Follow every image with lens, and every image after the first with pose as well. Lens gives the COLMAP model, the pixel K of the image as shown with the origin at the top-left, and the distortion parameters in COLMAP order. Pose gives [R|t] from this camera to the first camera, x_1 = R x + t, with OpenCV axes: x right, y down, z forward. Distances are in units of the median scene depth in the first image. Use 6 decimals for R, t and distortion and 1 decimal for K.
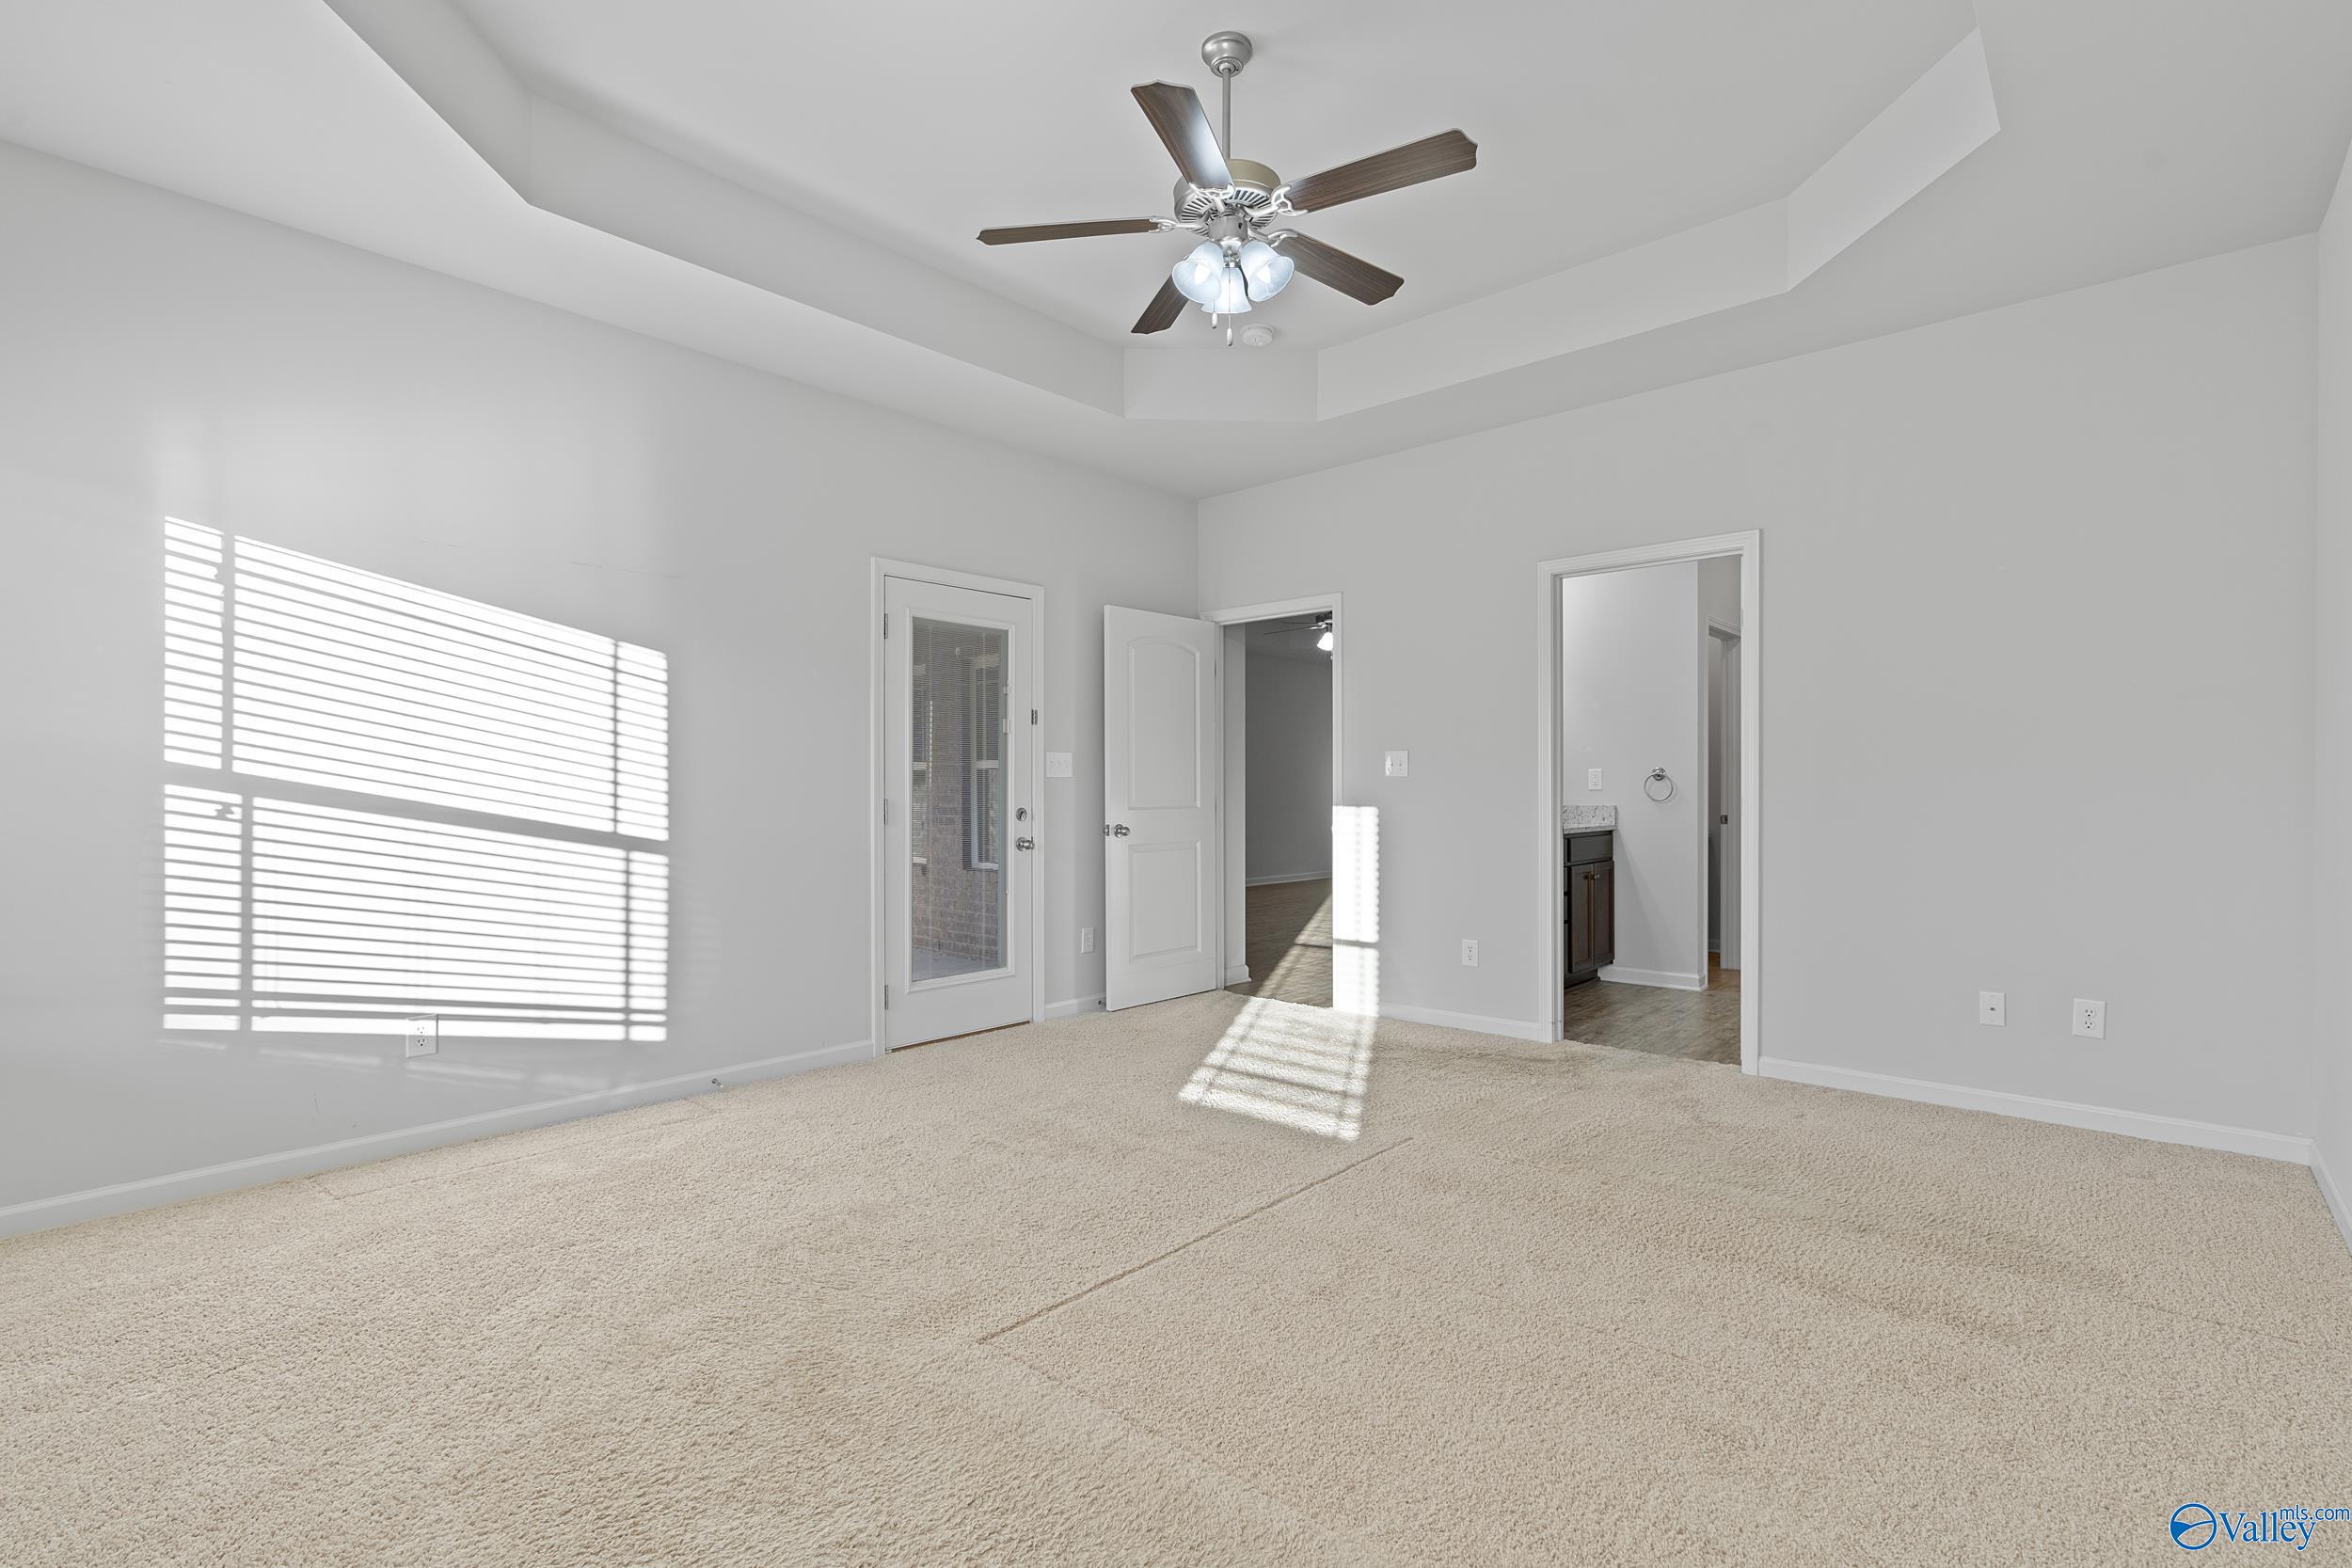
lens RADIAL K [[1067.9, 0, 1178.1], [0, 1067.9, 784.1], [0, 0, 1]] dist [-0.003765, 0.001244]
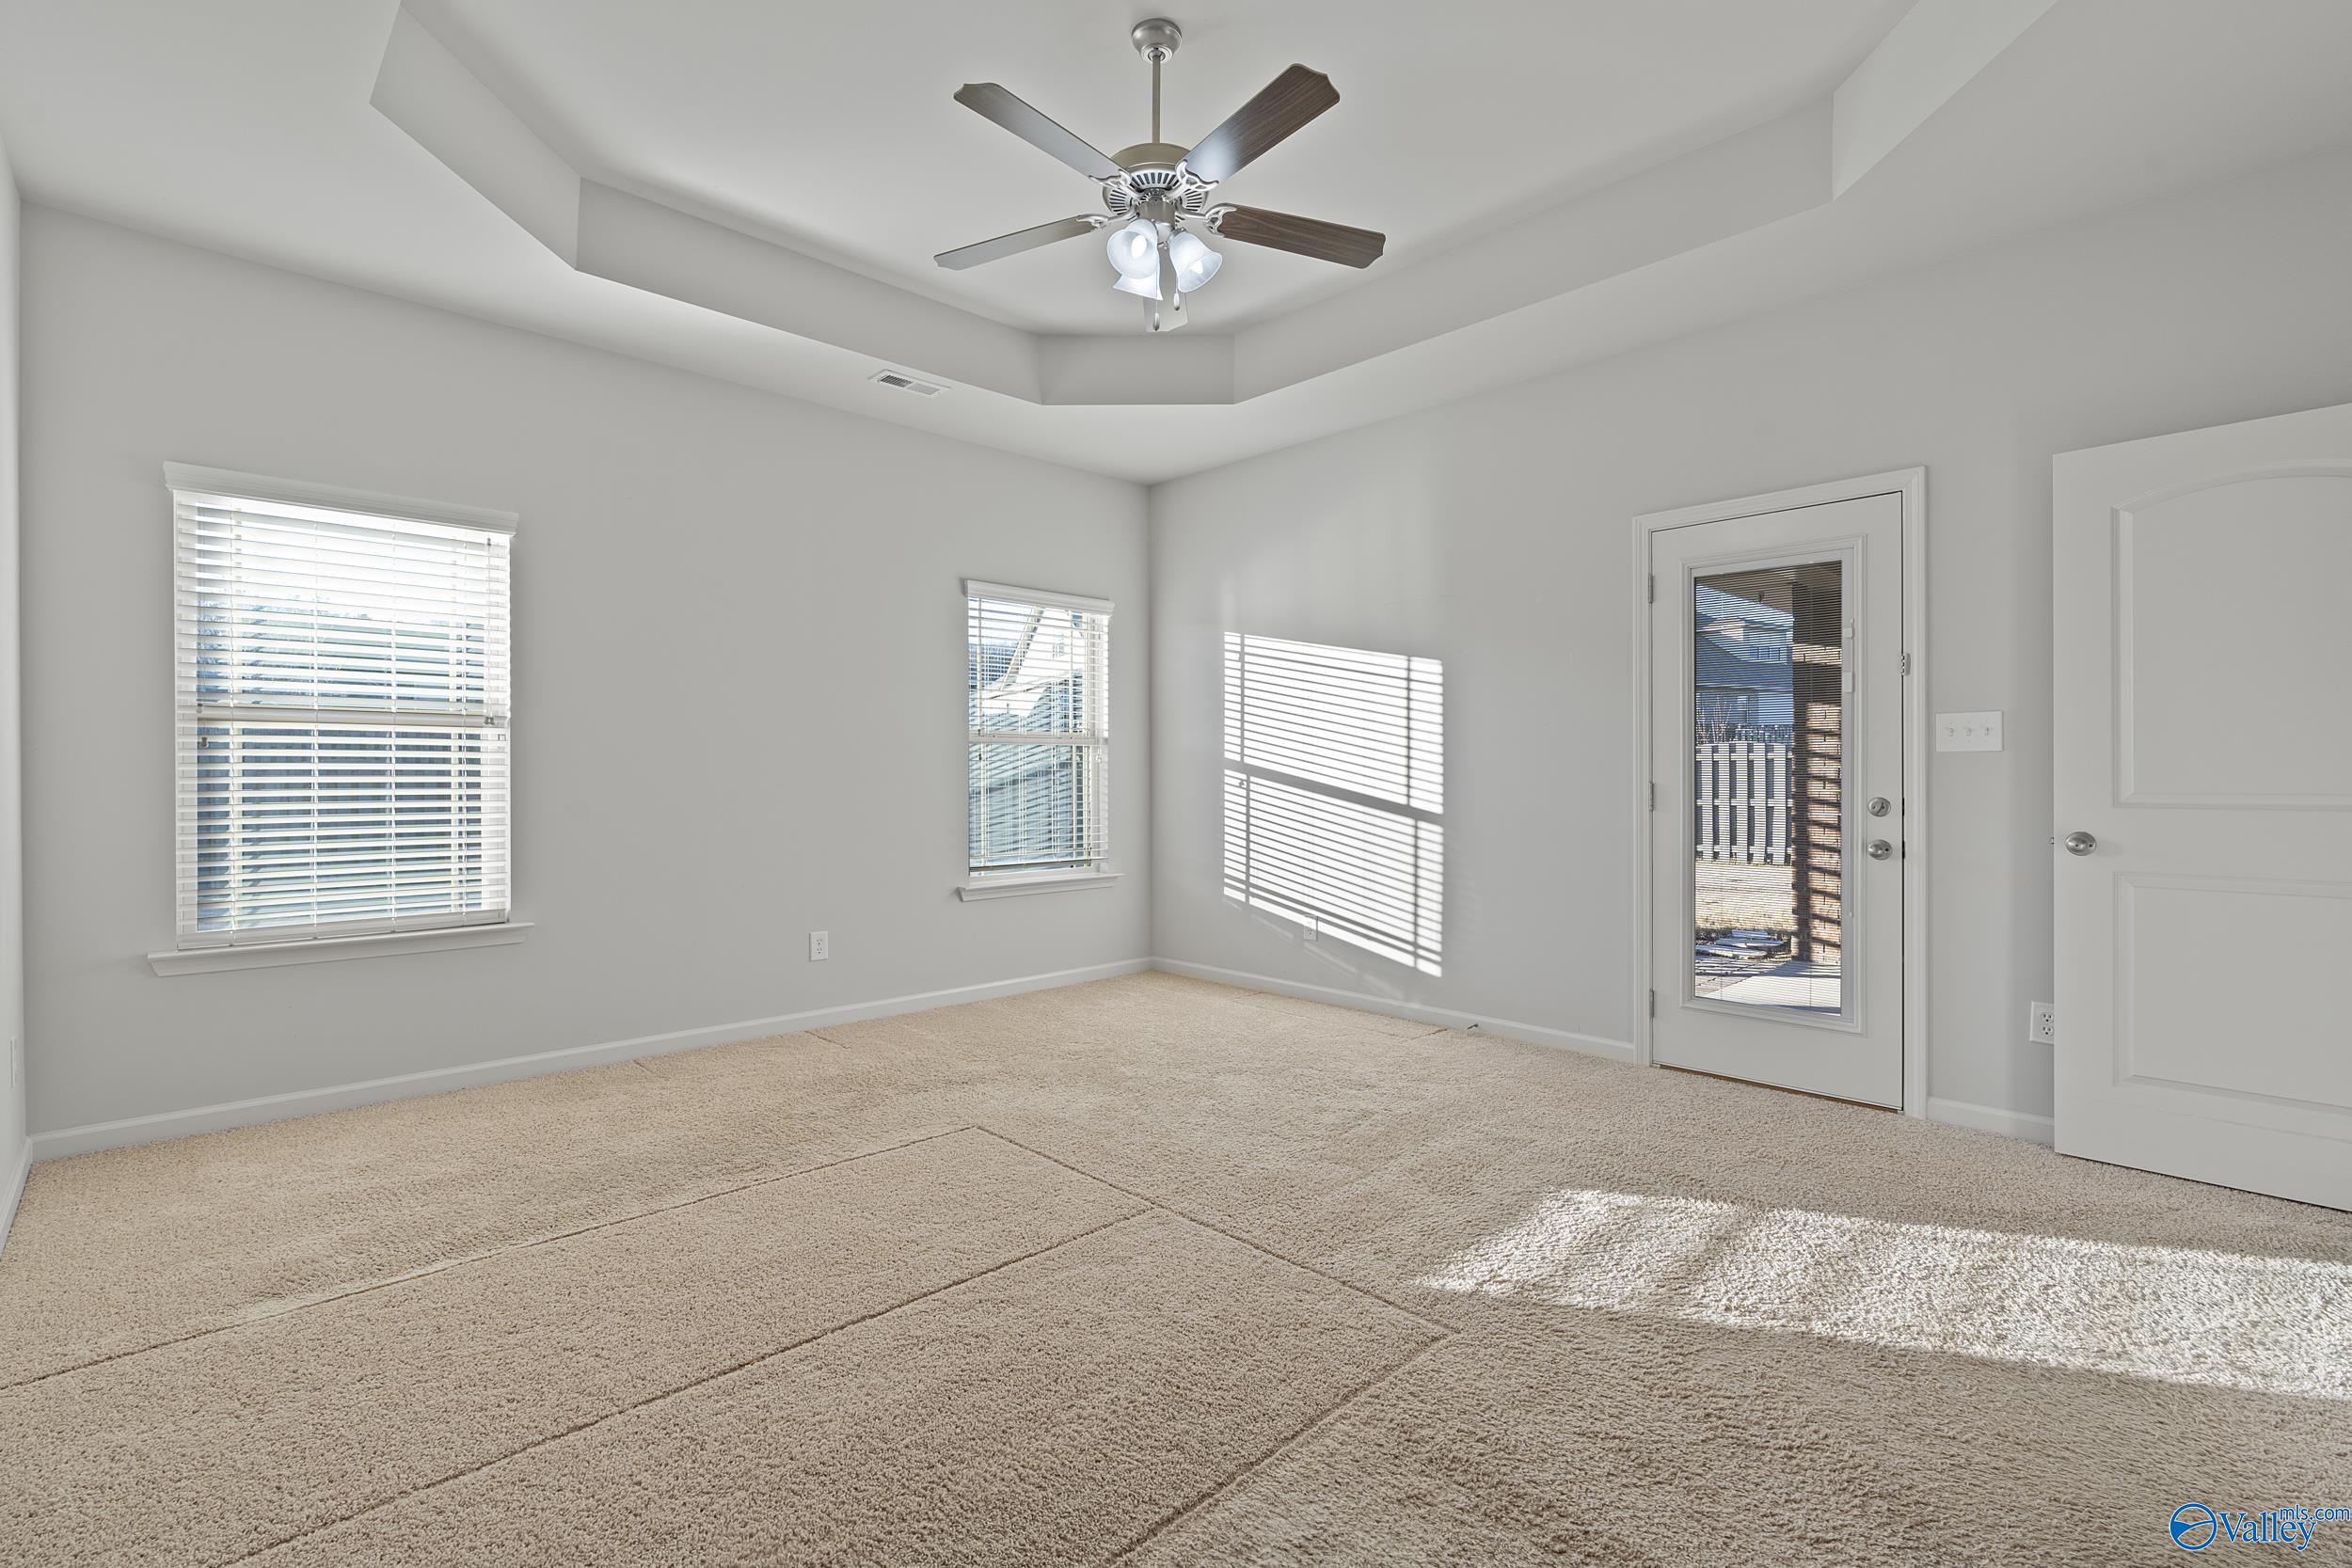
lens RADIAL K [[1067.9, 0, 1179.3], [0, 1067.9, 776.9], [0, 0, 1]] dist [-0.003765, 0.001244]
pose [[-0.064476, 0.006952, -0.997895, 0.778724], [0.007718, 0.999949, 0.006468, 0.000388], [0.997889, -0.007285, -0.064527, 0.802735]]
